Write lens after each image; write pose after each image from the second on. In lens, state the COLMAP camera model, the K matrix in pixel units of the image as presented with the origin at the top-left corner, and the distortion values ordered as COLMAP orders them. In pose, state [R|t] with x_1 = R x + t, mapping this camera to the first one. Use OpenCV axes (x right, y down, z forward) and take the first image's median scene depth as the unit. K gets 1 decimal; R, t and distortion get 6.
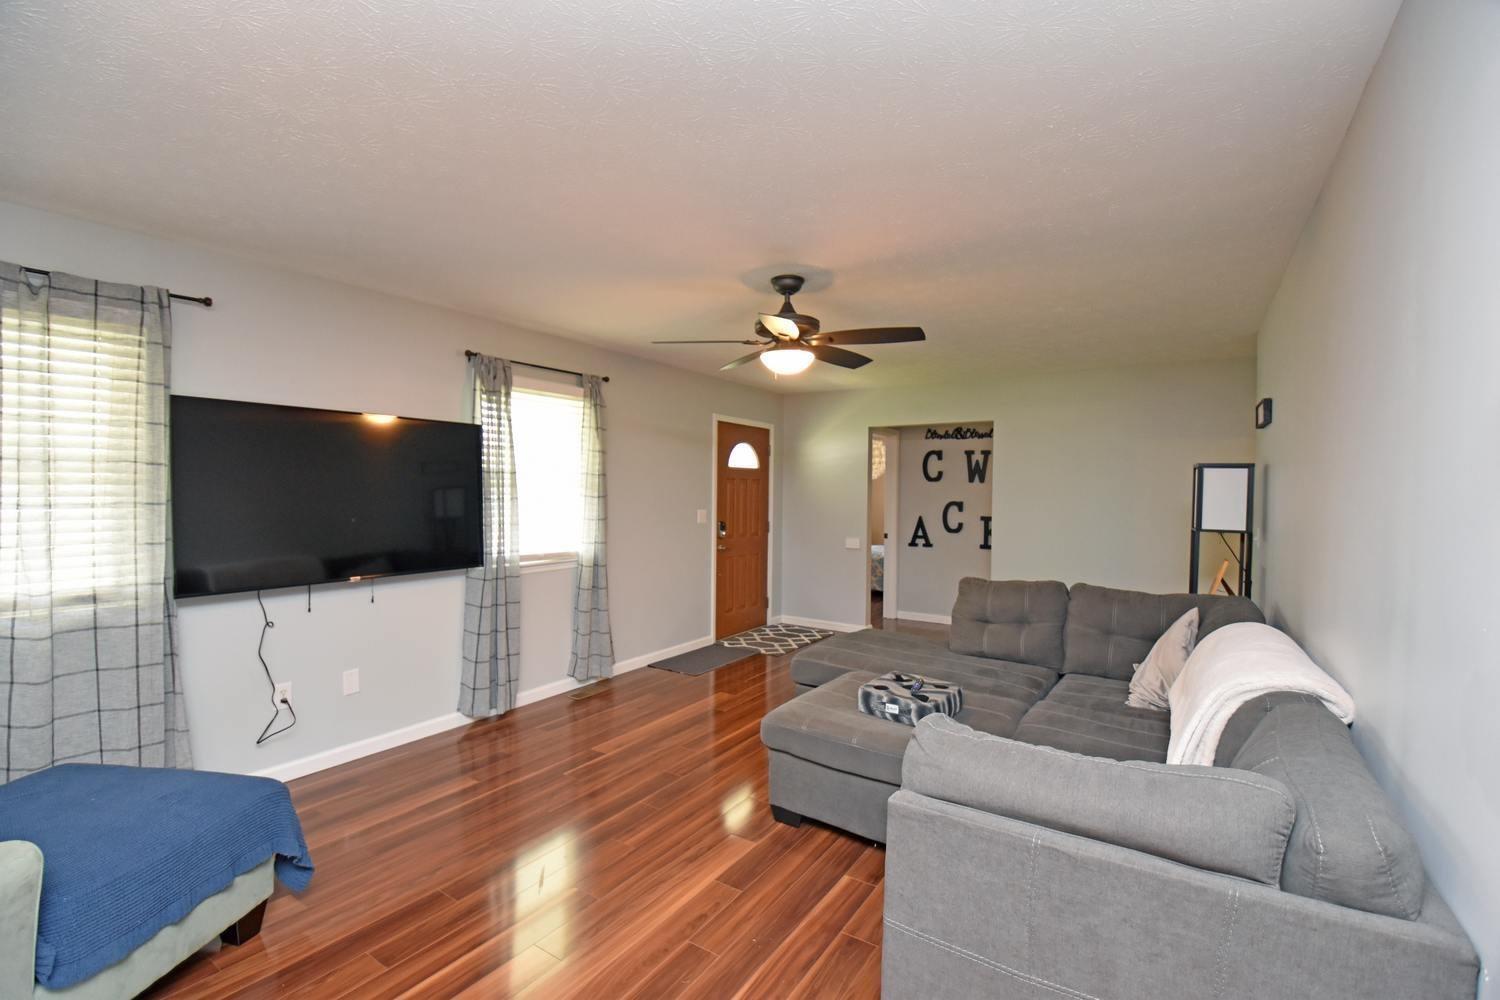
lens RADIAL K [[631.4, 0, 751.0], [0, 631.4, 509.1], [0, 0, 1]] dist [0.037874, -0.027368]
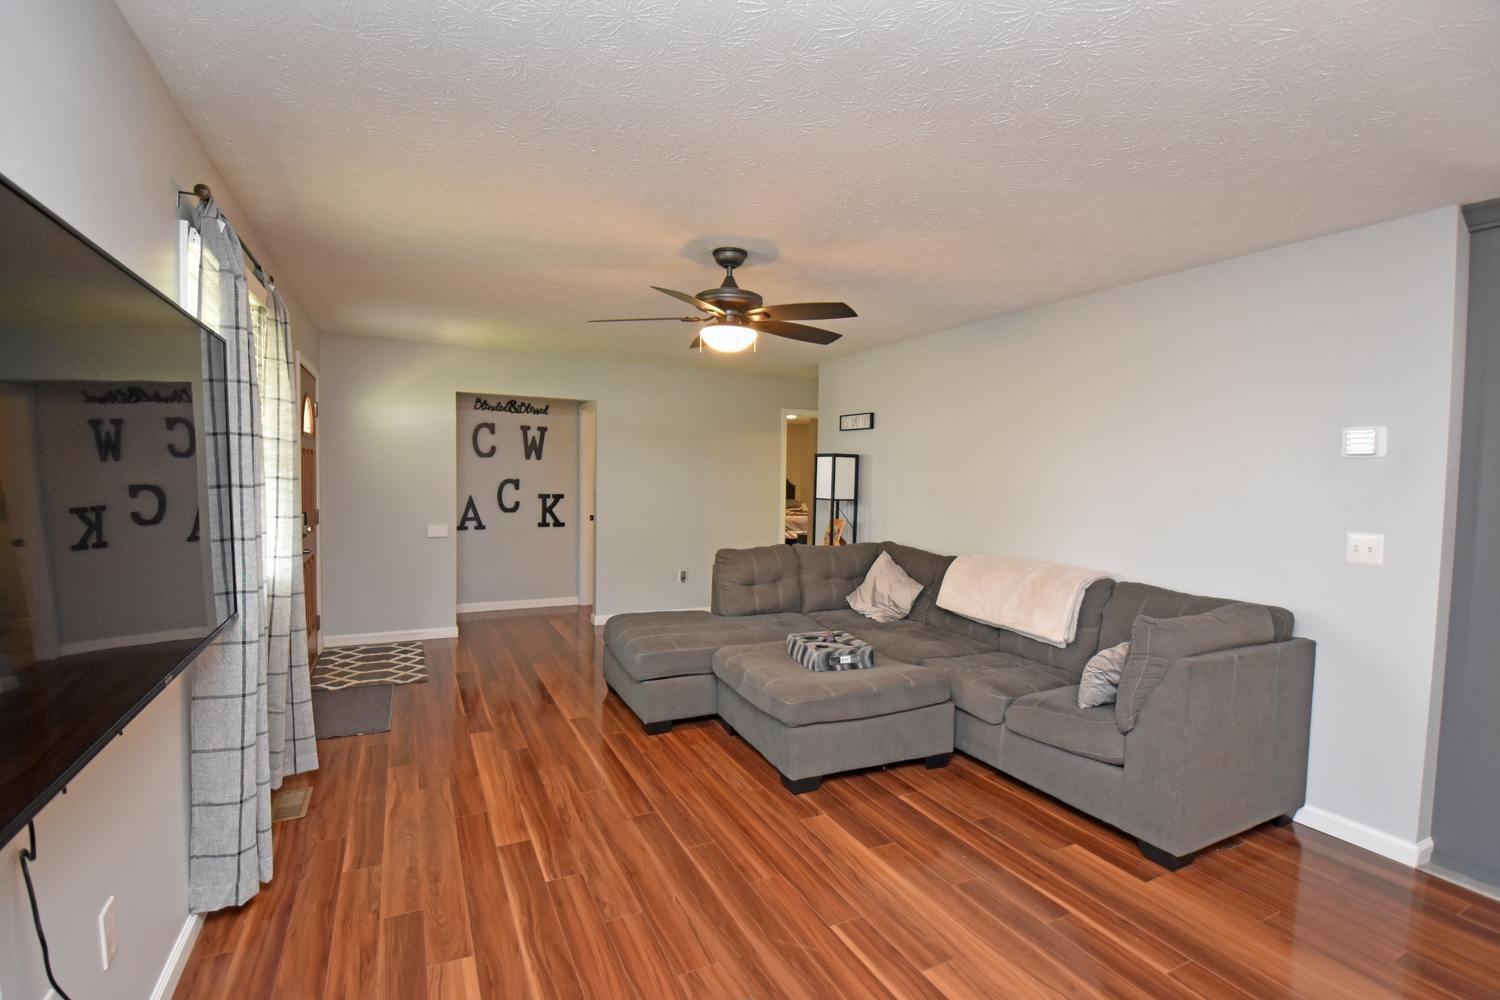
lens RADIAL K [[655.3, 0, 747.2], [0, 655.3, 504.8], [0, 0, 1]] dist [0.019405, -0.032399]
pose [[0.536445, -0.040800, 0.842949, -0.320002], [0.012893, 0.999110, 0.040153, -0.008450], [-0.843837, -0.010672, 0.536494, 0.181594]]
